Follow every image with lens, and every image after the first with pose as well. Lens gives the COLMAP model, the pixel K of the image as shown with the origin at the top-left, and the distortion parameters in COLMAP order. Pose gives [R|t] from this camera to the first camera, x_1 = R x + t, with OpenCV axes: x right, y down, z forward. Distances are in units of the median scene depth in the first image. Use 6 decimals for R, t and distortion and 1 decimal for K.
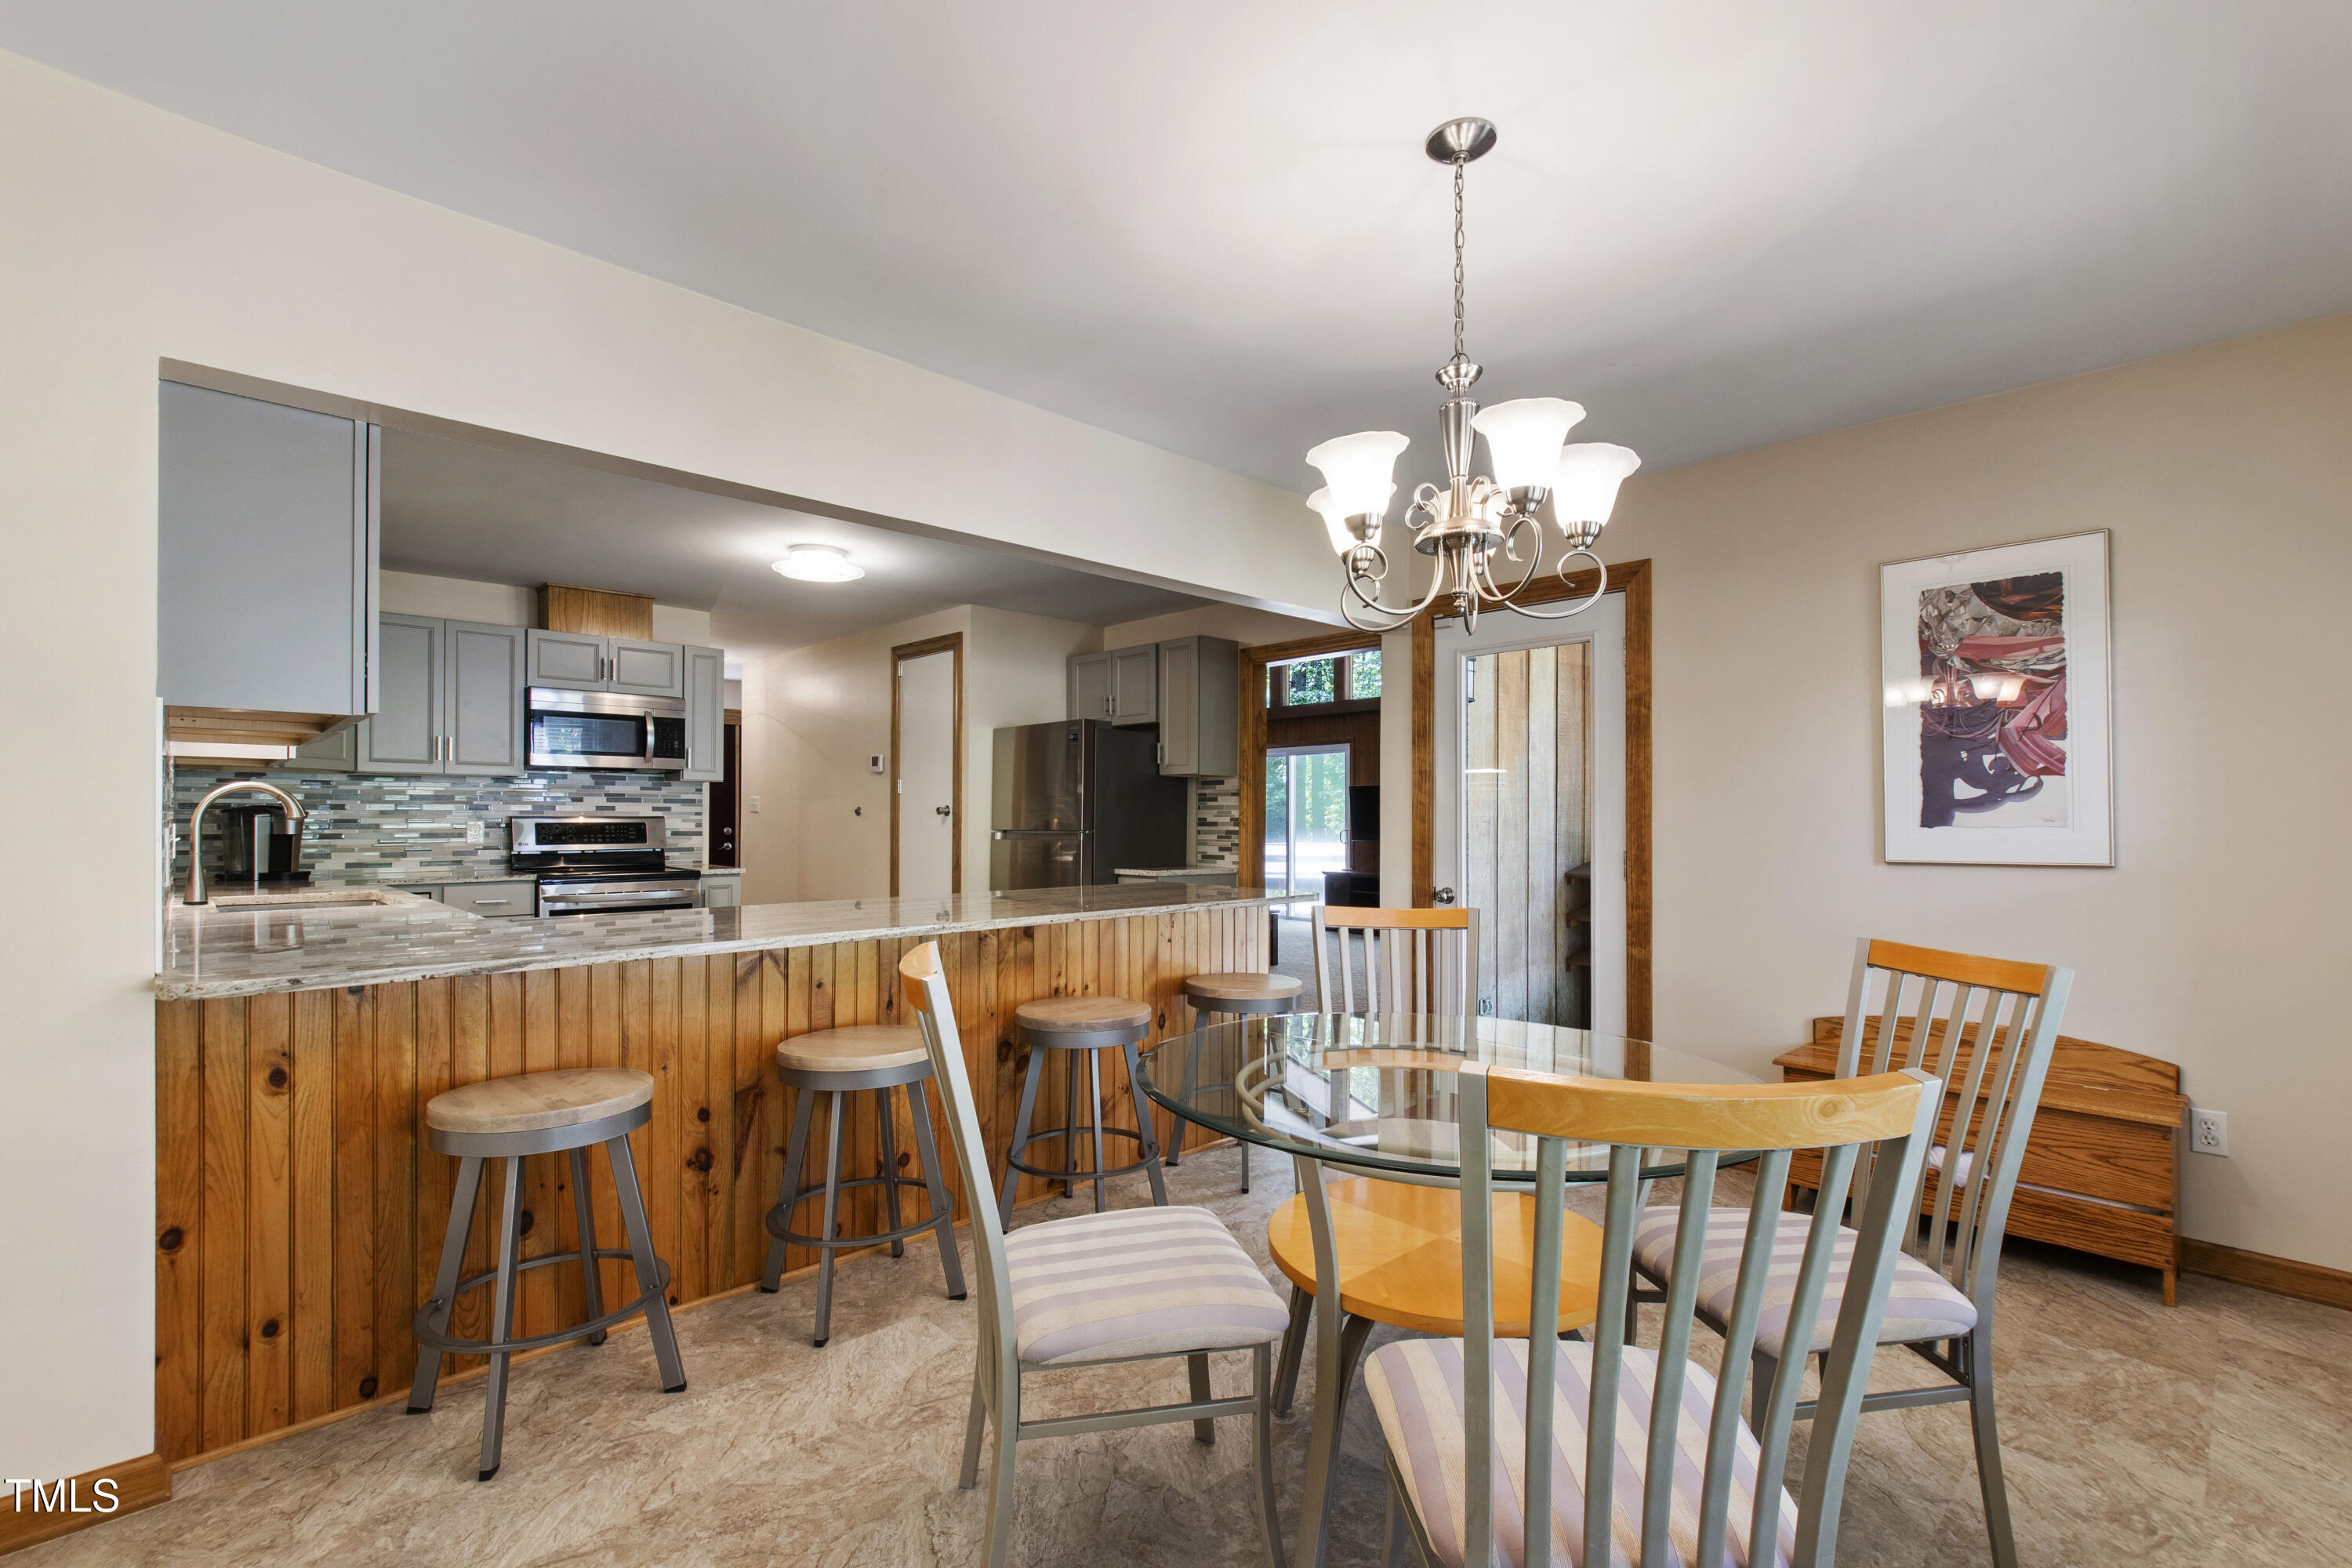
lens RADIAL K [[1042.9, 0, 1178.9], [0, 1042.9, 810.3], [0, 0, 1]] dist [0.003398, -0.004552]
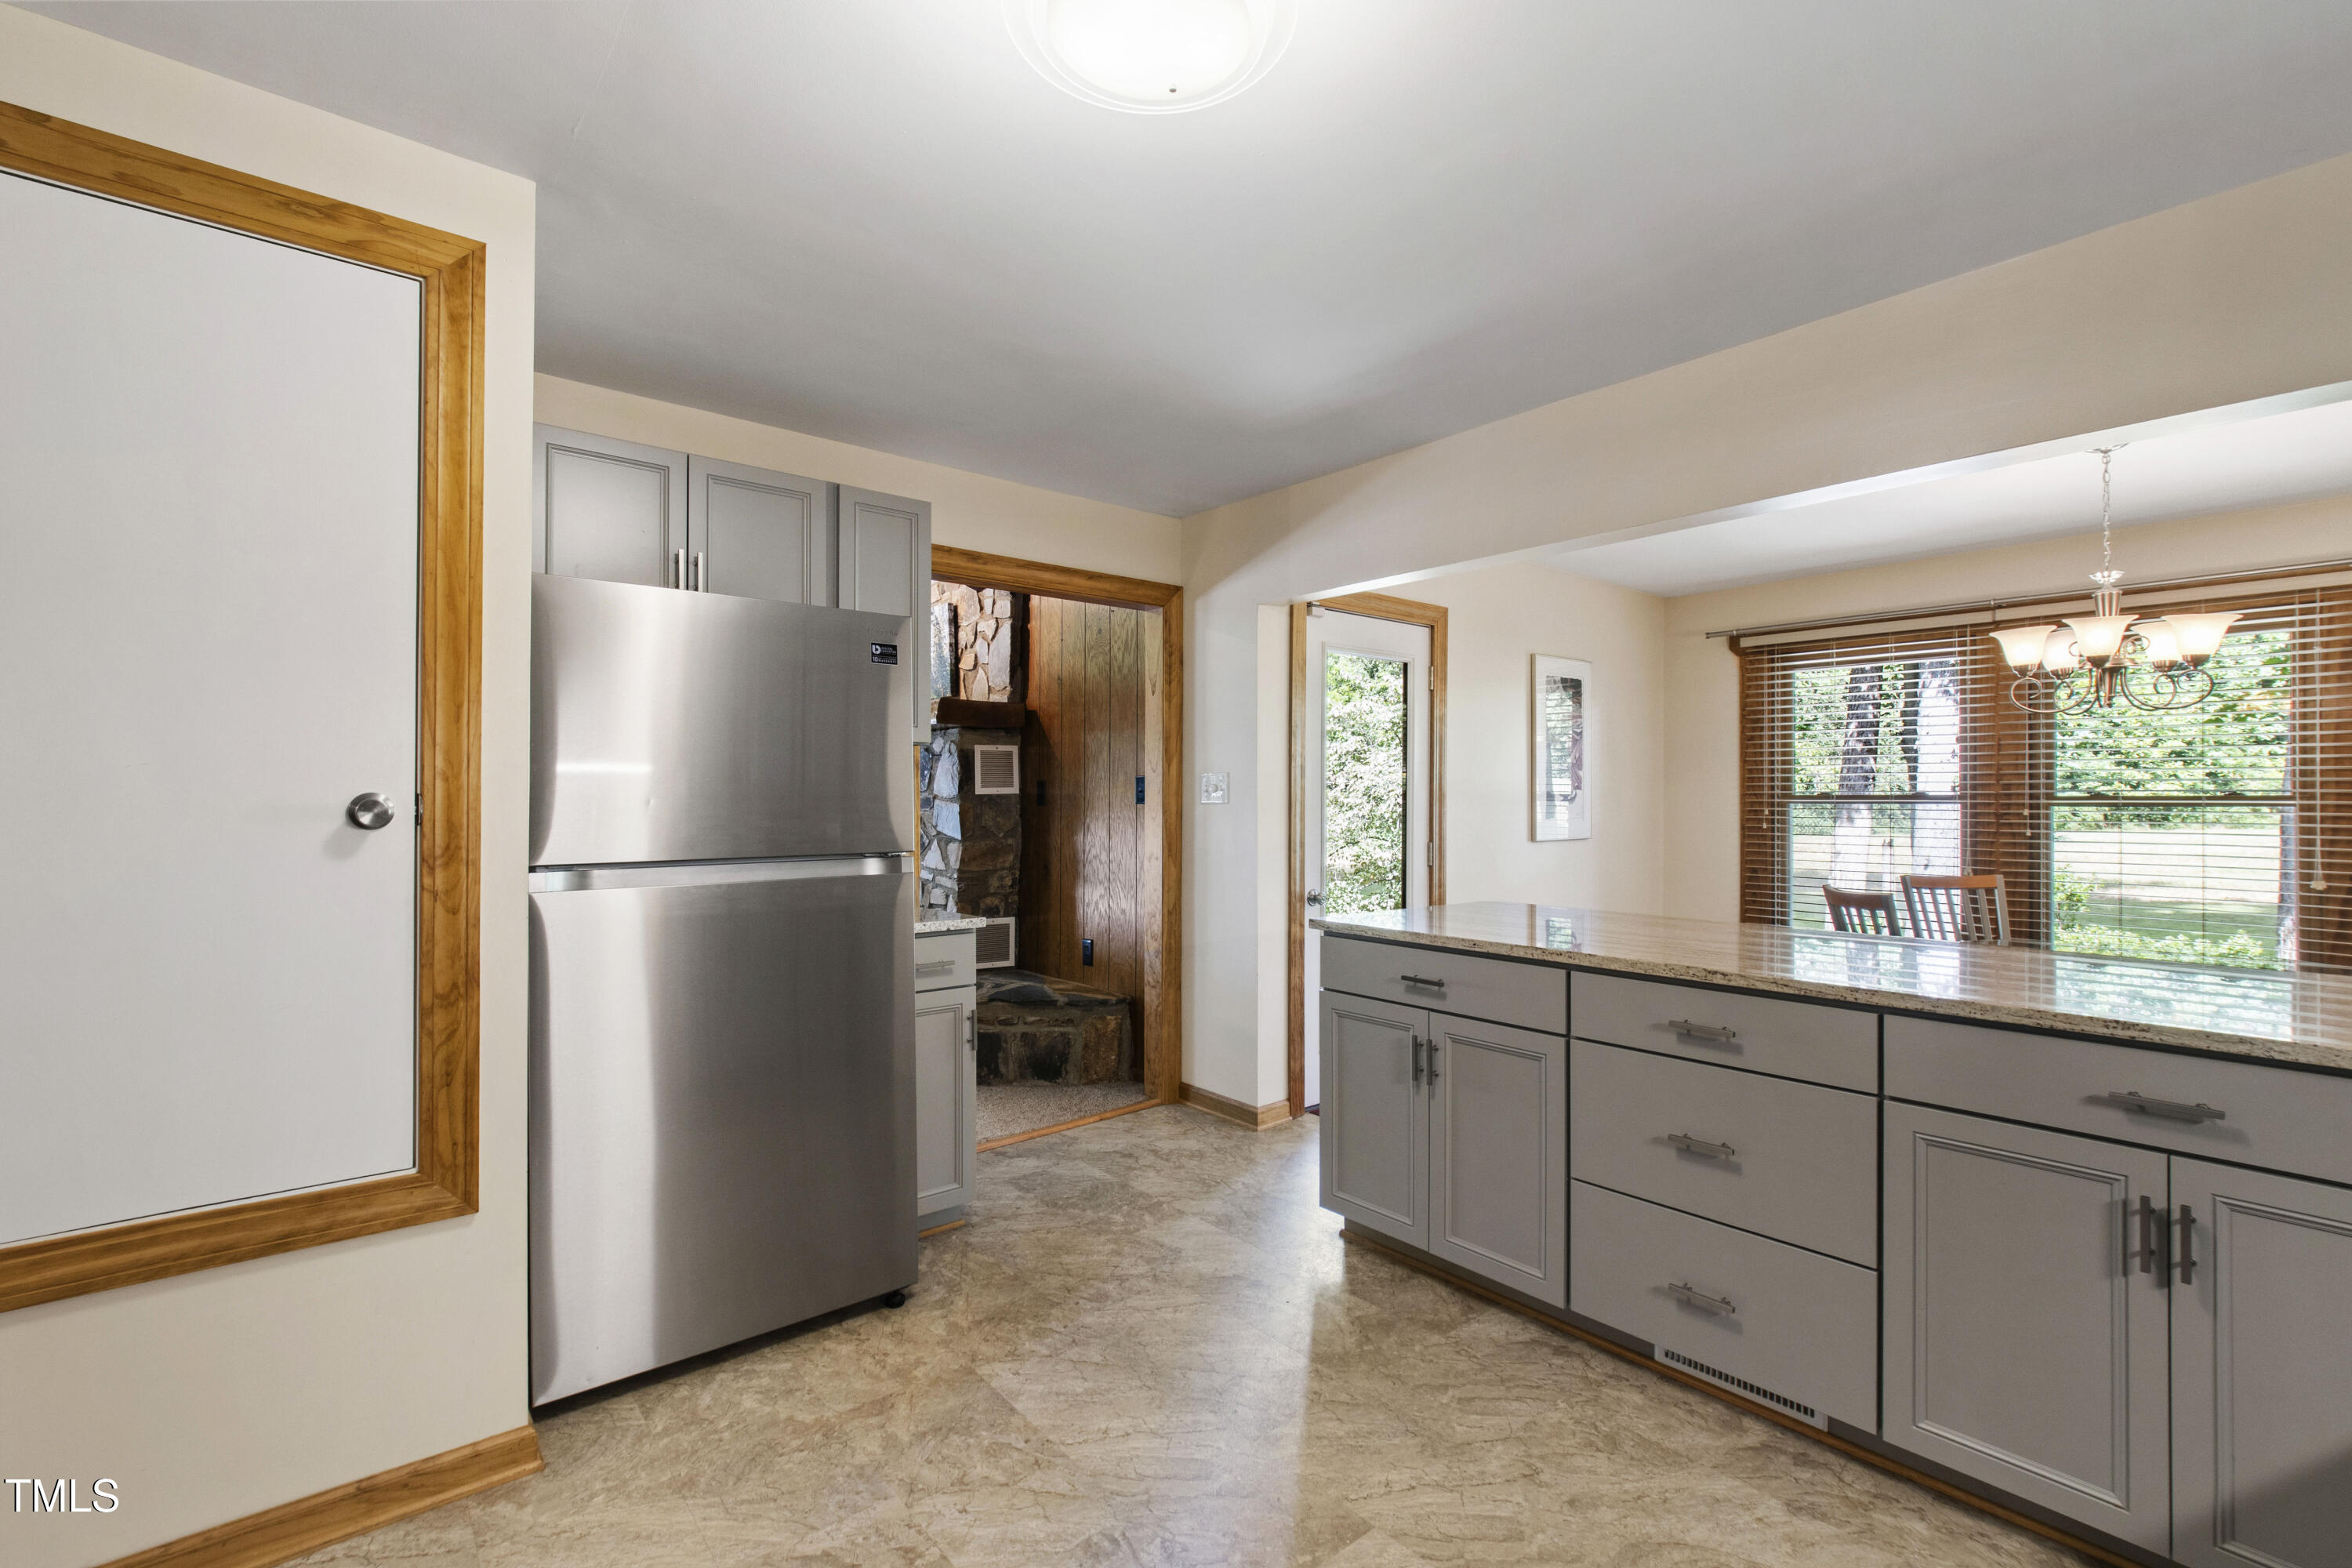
lens RADIAL K [[1042.9, 0, 1180.1], [0, 1042.9, 784.3], [0, 0, 1]] dist [0.003398, -0.004552]
pose [[0.063931, 0.012948, 0.997870, -0.545290], [-0.009830, 0.999875, -0.012344, -0.006658], [-0.997906, -0.009020, 0.064051, 0.819895]]
